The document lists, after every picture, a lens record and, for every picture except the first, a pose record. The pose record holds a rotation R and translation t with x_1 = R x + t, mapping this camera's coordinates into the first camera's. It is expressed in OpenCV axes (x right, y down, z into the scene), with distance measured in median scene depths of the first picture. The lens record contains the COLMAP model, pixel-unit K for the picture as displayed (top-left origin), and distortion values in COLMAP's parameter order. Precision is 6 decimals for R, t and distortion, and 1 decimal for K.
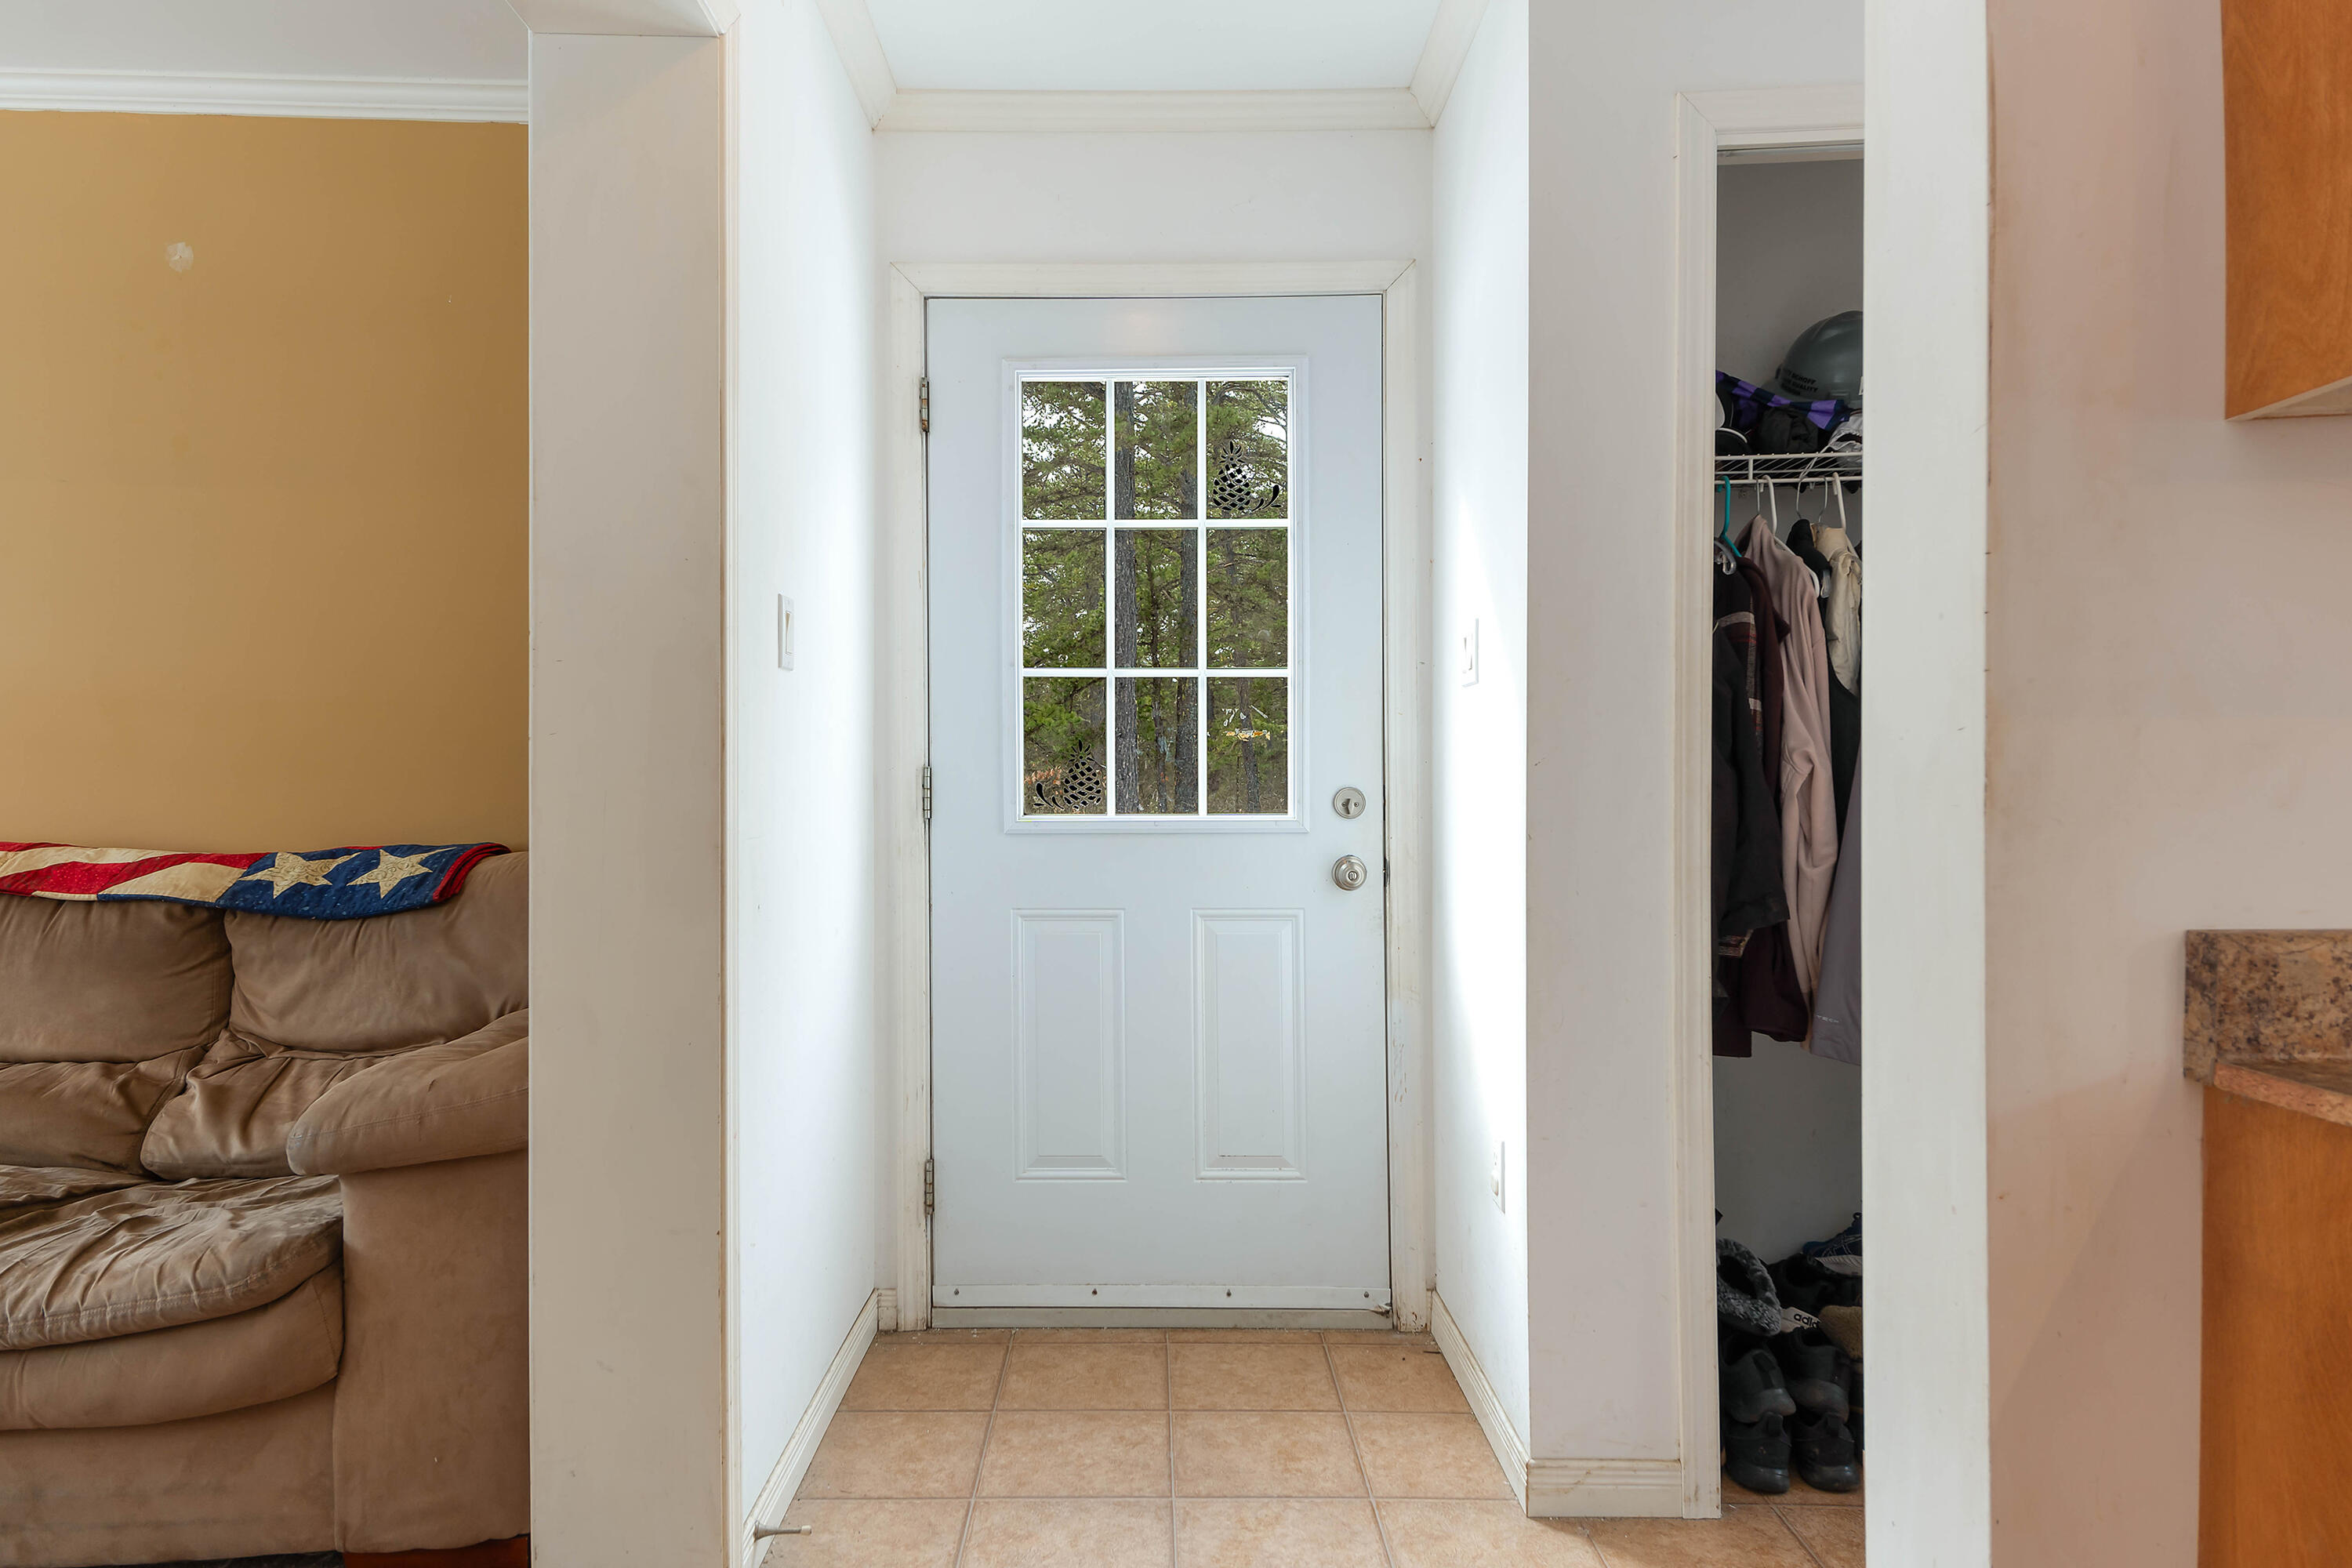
lens RADIAL K [[1502.4, 0, 1176.5], [0, 1502.4, 793.4], [0, 0, 1]] dist [0.074585, 0.002241]
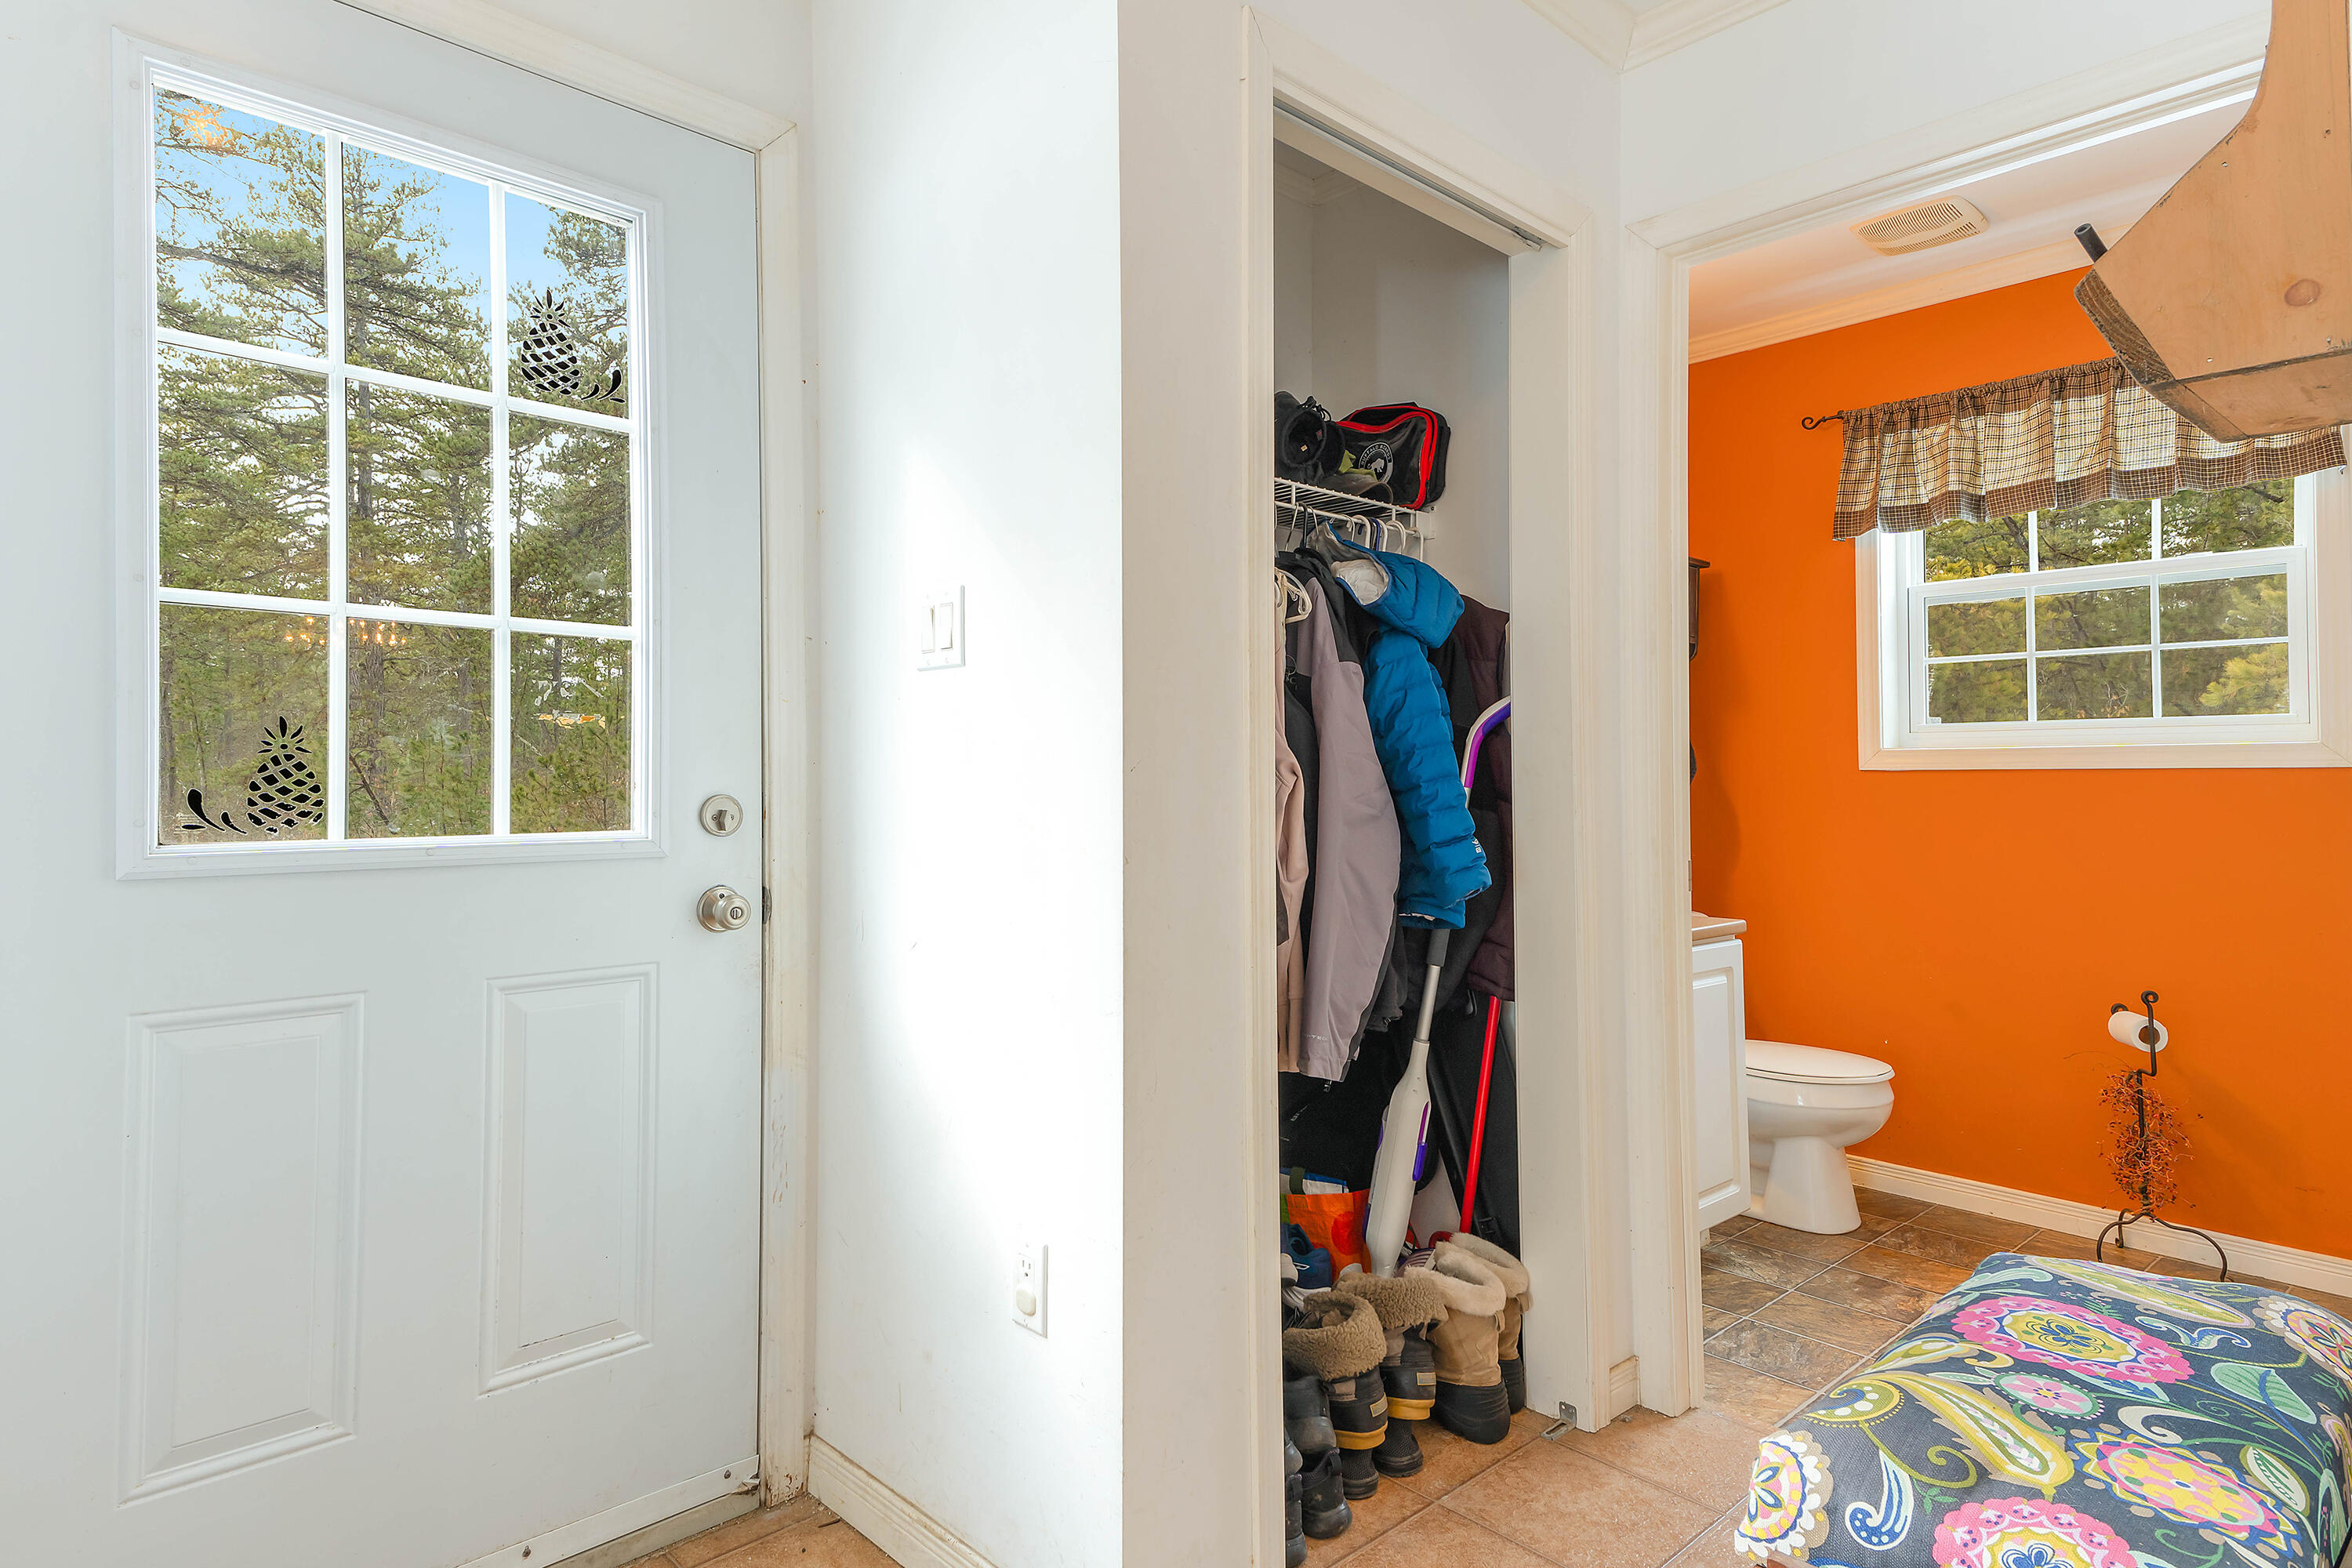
lens RADIAL K [[1318.0, 0, 1137.7], [0, 1318.0, 767.6], [0, 0, 1]] dist [0.069124, -0.001720]
pose [[0.727698, 0.009799, 0.685828, -0.186754], [-0.000429, 0.999904, -0.013832, -0.008155], [-0.685898, 0.009771, 0.727632, 0.372791]]
